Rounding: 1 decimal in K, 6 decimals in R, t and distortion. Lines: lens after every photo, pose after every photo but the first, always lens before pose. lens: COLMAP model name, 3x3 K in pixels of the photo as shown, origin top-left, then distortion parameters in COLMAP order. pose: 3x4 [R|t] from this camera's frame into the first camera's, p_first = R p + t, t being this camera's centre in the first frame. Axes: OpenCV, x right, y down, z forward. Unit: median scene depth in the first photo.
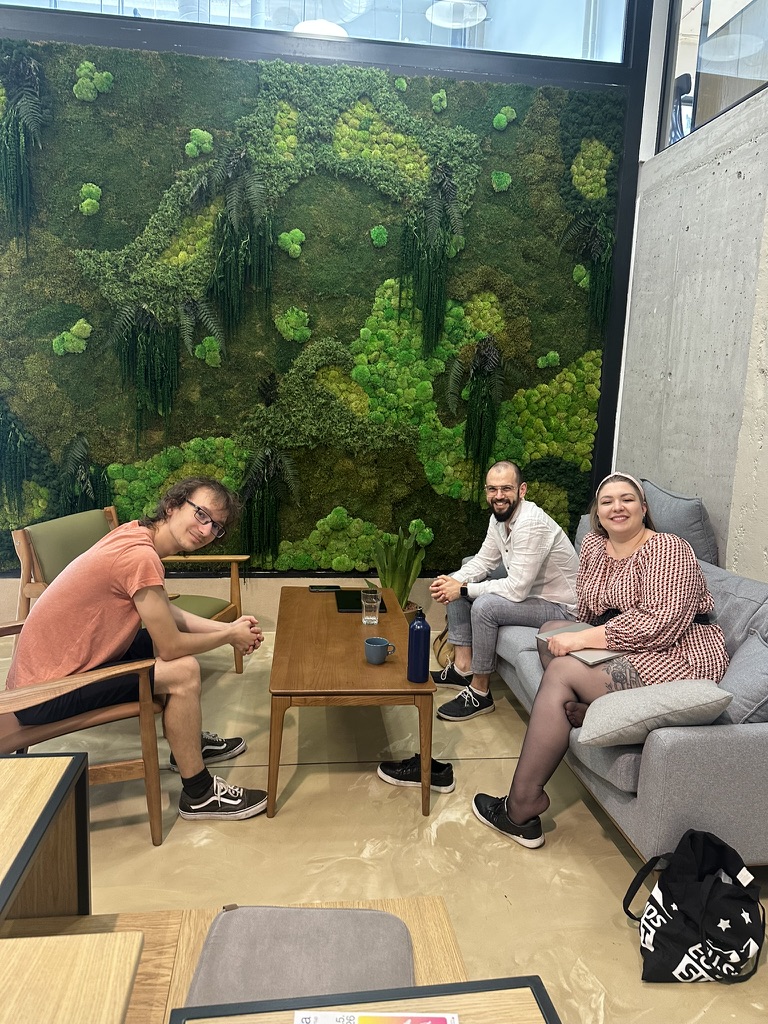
lens RADIAL K [[716.4, 0, 373.5], [0, 716.4, 516.0], [0, 0, 1]] dist [0.056947, -0.072177]
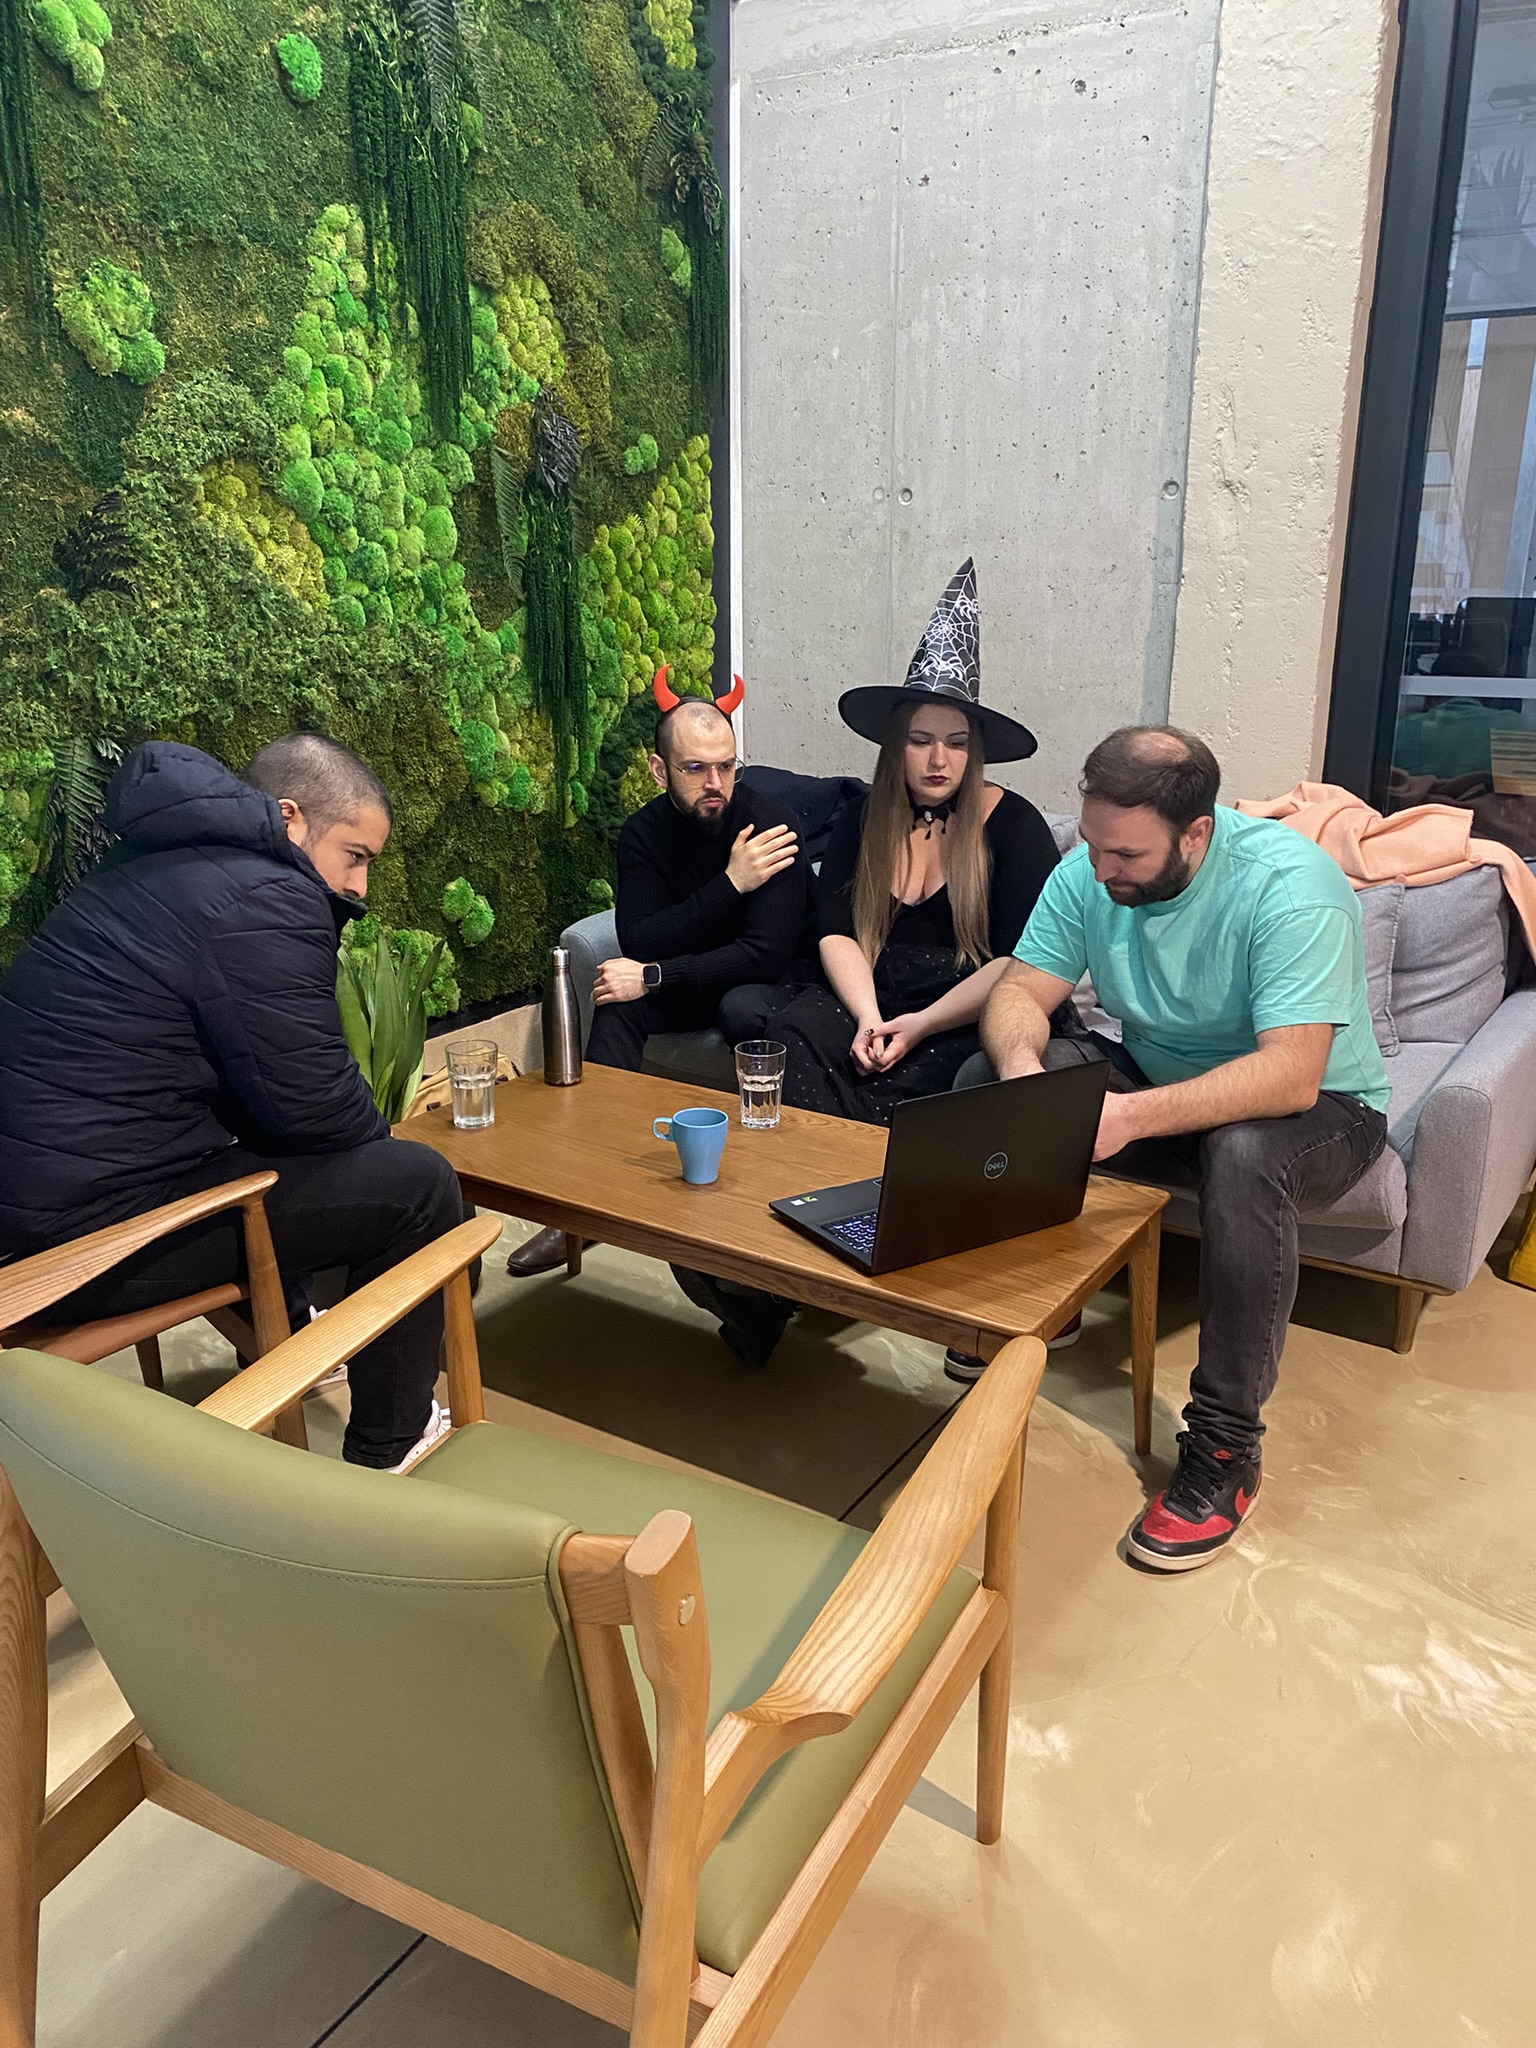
lens RADIAL K [[1572.6, 0, 773.5], [0, 1572.6, 1037.7], [0, 0, 1]] dist [0.021186, -0.015186]
pose [[0.640770, -0.251535, 0.725357, -0.500989], [0.149435, 0.967598, 0.203528, -0.063790], [-0.753049, -0.022021, 0.657596, 0.330949]]
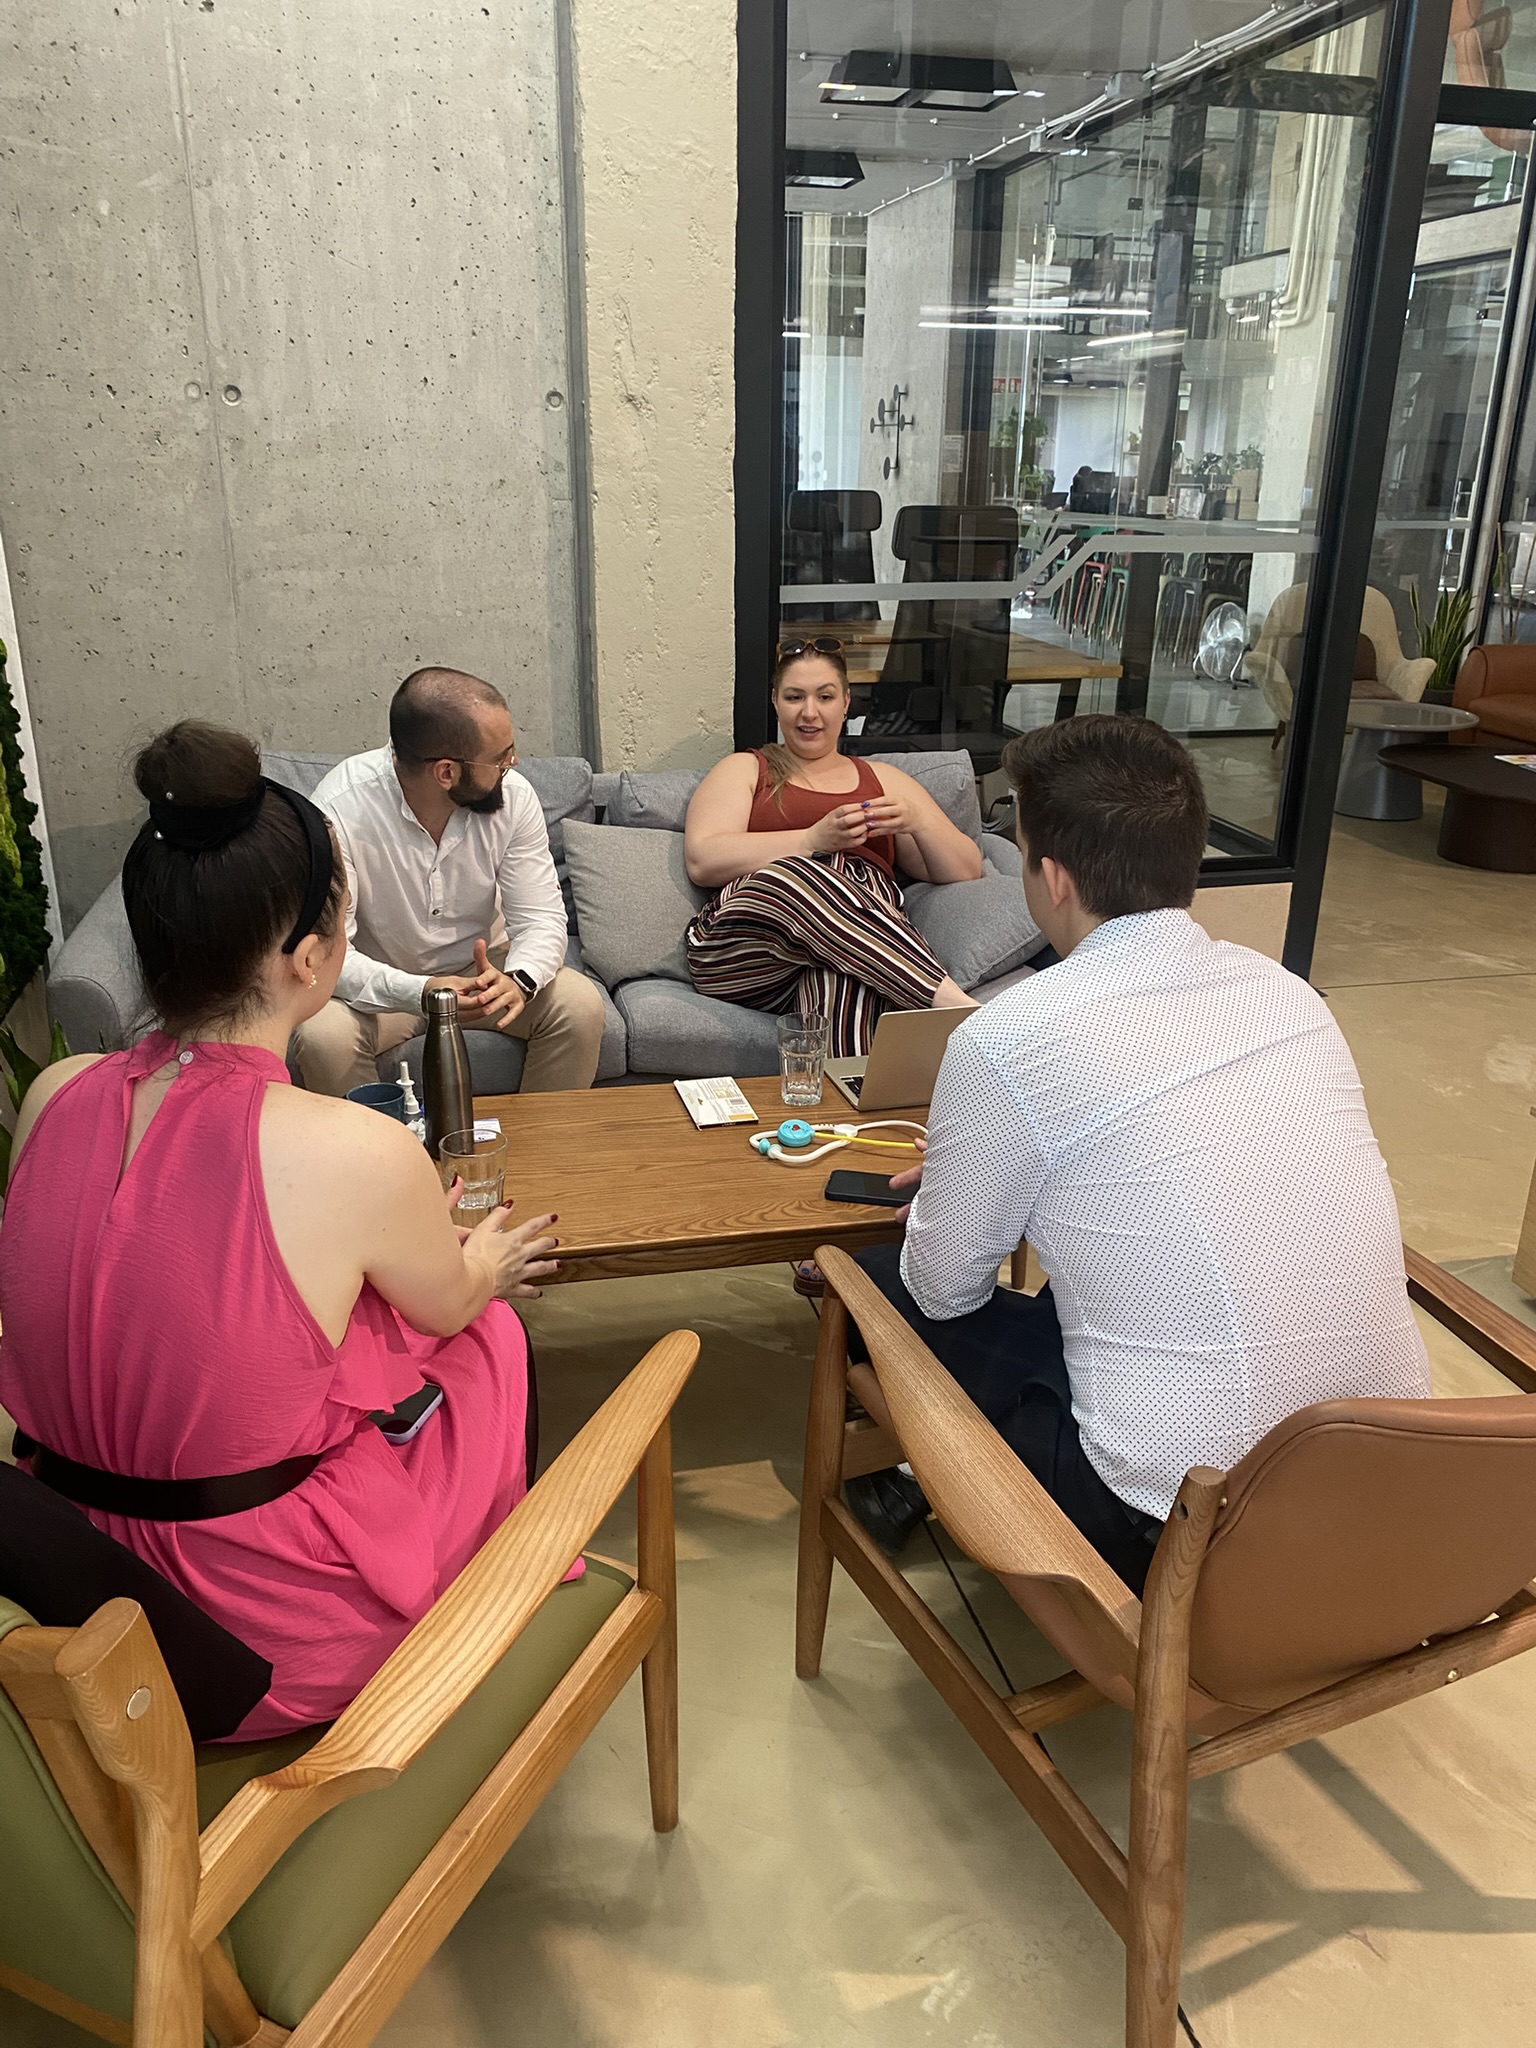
lens RADIAL K [[1572.6, 0, 753.6], [0, 1572.6, 1058.2], [0, 0, 1]] dist [0.021186, -0.015186]
pose [[-0.102007, -0.396056, 0.912543, -0.582904], [0.154985, 0.899799, 0.407850, -0.164943], [-0.982636, 0.183034, -0.030403, 0.760416]]
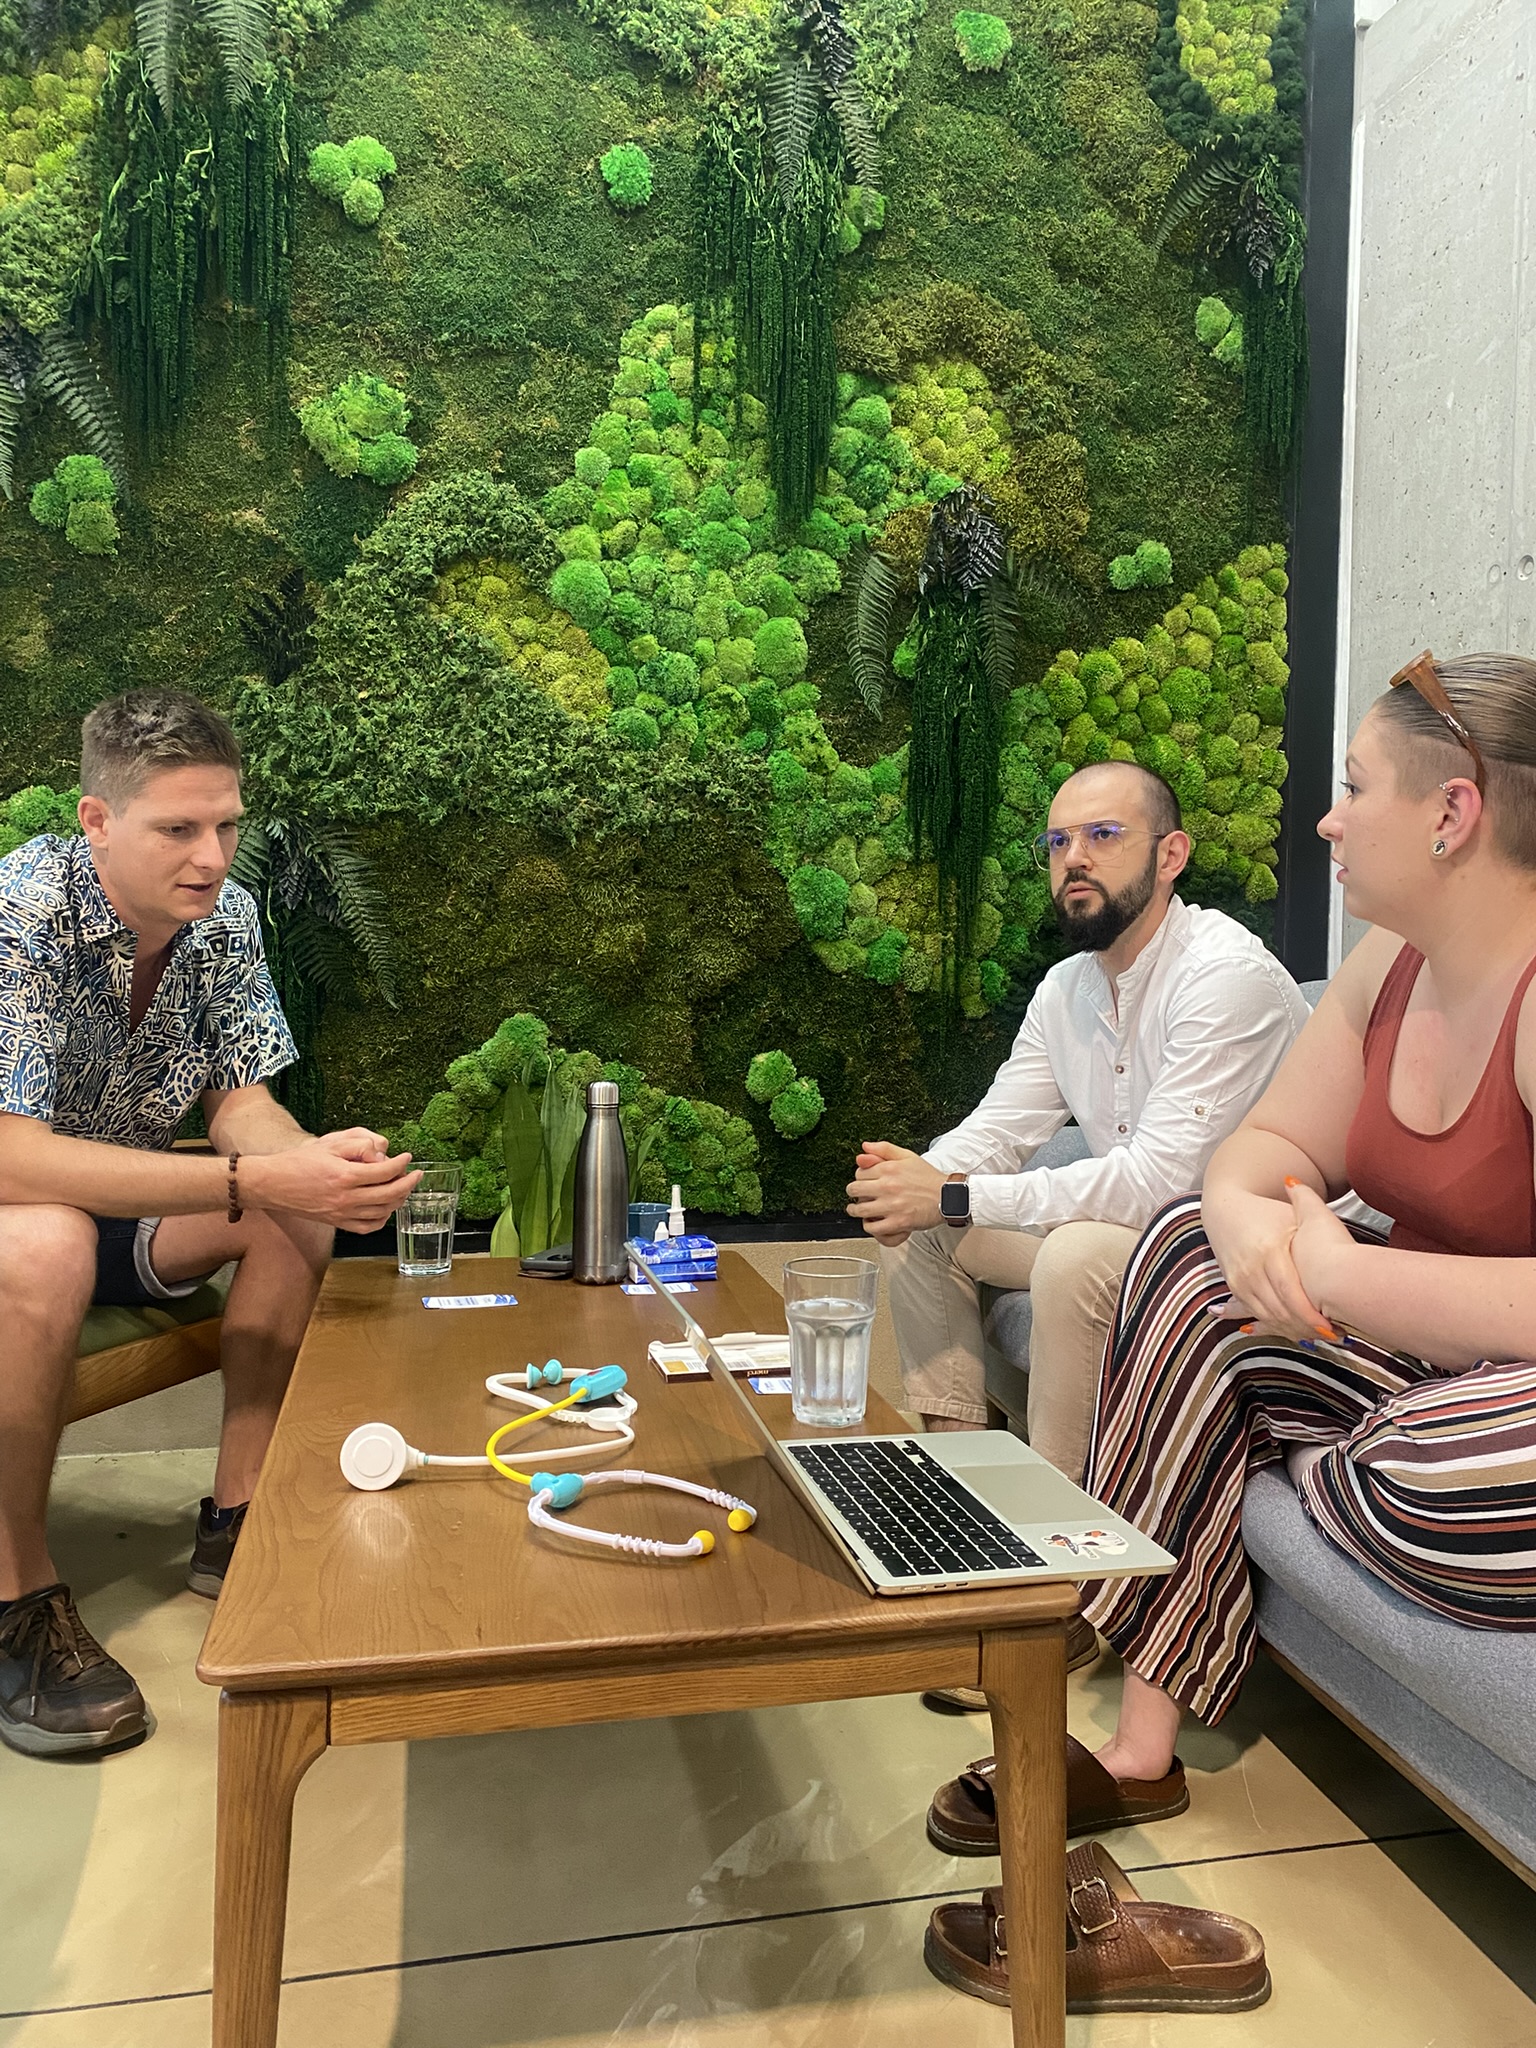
lens RADIAL K [[1572.6, 0, 780.8], [0, 1572.6, 1030.6], [0, 0, 1]] dist [0.021186, -0.015186]
pose [[0.994049, -0.025647, 0.105875, -0.008716], [0.038848, 0.991450, -0.124571, 0.088439], [-0.101775, 0.127943, 0.986546, 0.333583]]
